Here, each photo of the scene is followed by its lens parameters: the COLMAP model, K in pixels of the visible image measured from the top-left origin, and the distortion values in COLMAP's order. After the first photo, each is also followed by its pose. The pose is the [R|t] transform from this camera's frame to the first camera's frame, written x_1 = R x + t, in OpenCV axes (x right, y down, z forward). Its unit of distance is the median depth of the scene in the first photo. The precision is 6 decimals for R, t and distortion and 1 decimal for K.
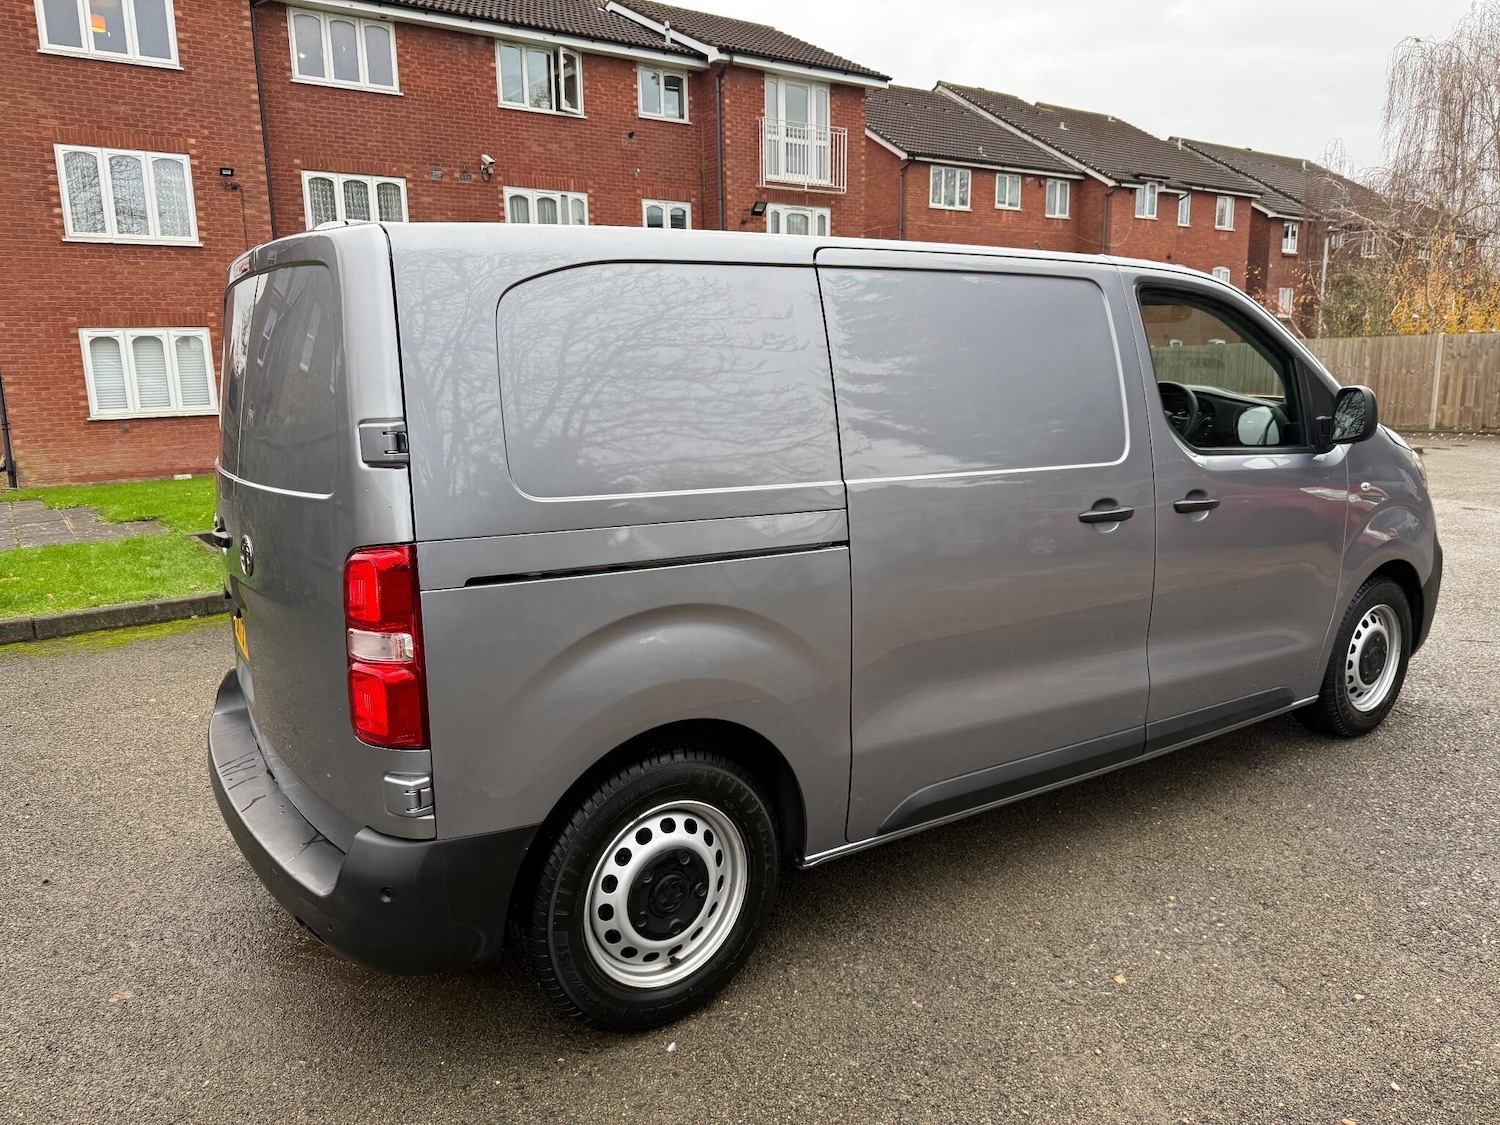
lens RADIAL K [[1070.3, 0, 749.0], [0, 1070.3, 560.3], [0, 0, 1]] dist [0.025610, -0.032509]
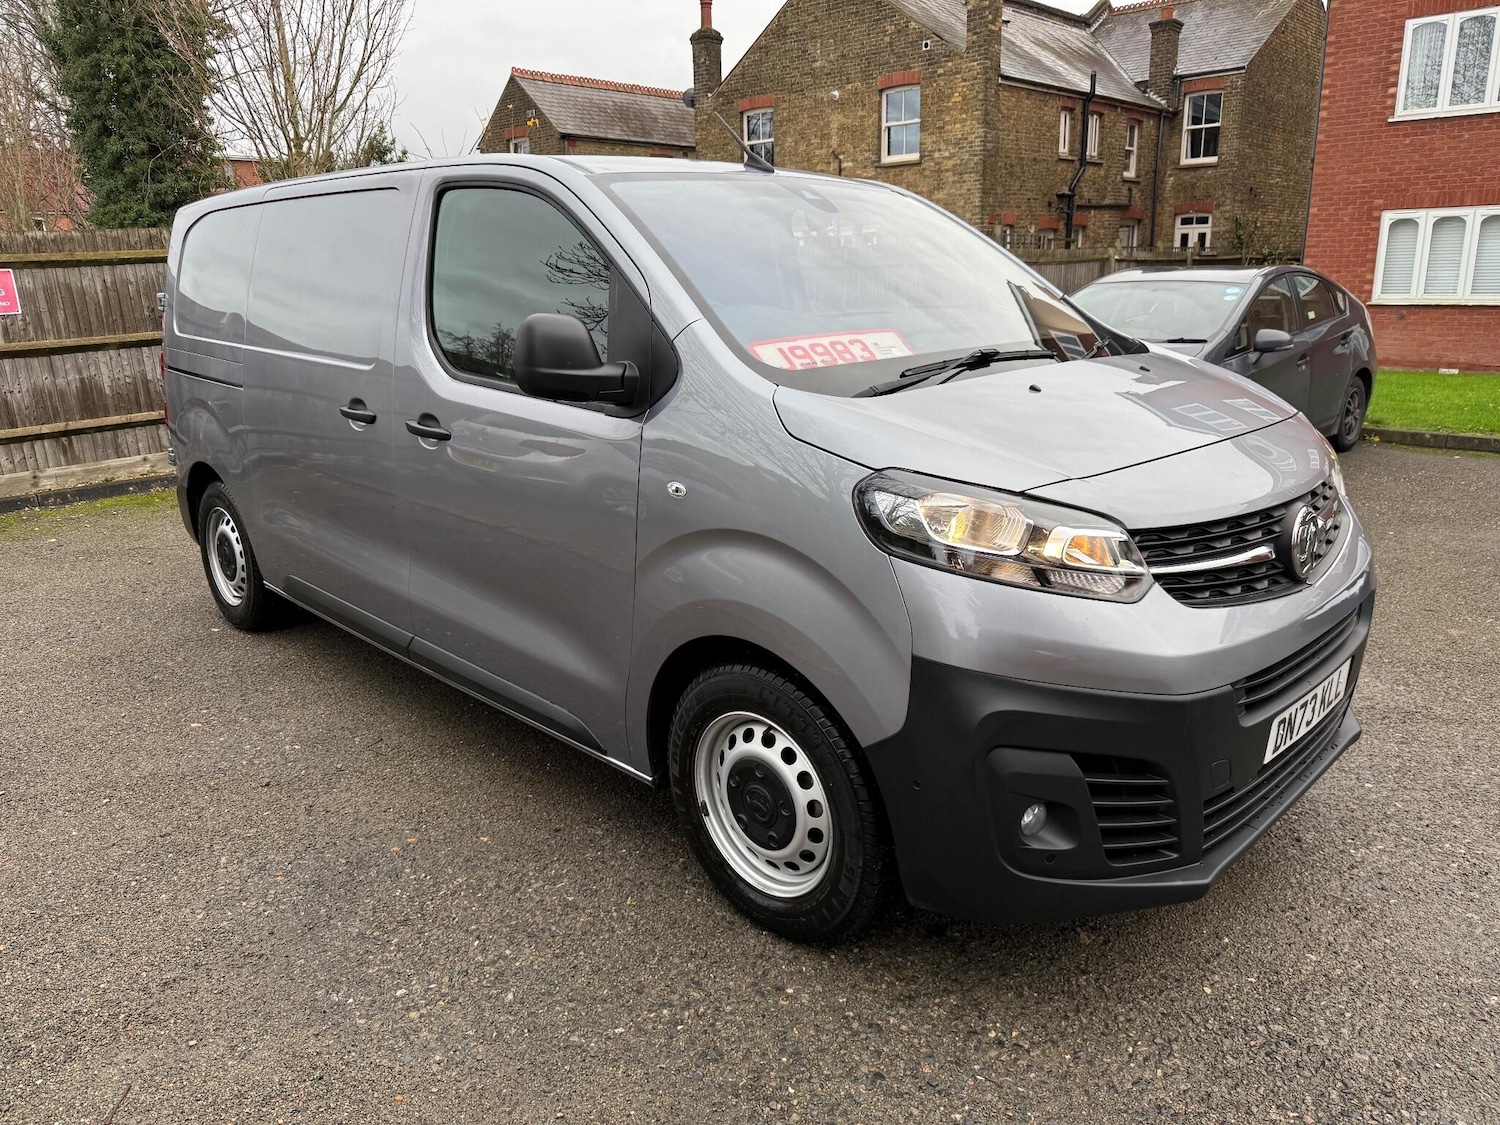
lens RADIAL K [[1070.3, 0, 740.3], [0, 1070.3, 558.0], [0, 0, 1]] dist [0.025610, -0.032509]
pose [[0.174474, 0.271130, -0.946598, 0.297328], [-0.168364, 0.955400, 0.242619, -0.047025], [0.970161, 0.117042, 0.212341, 0.234844]]
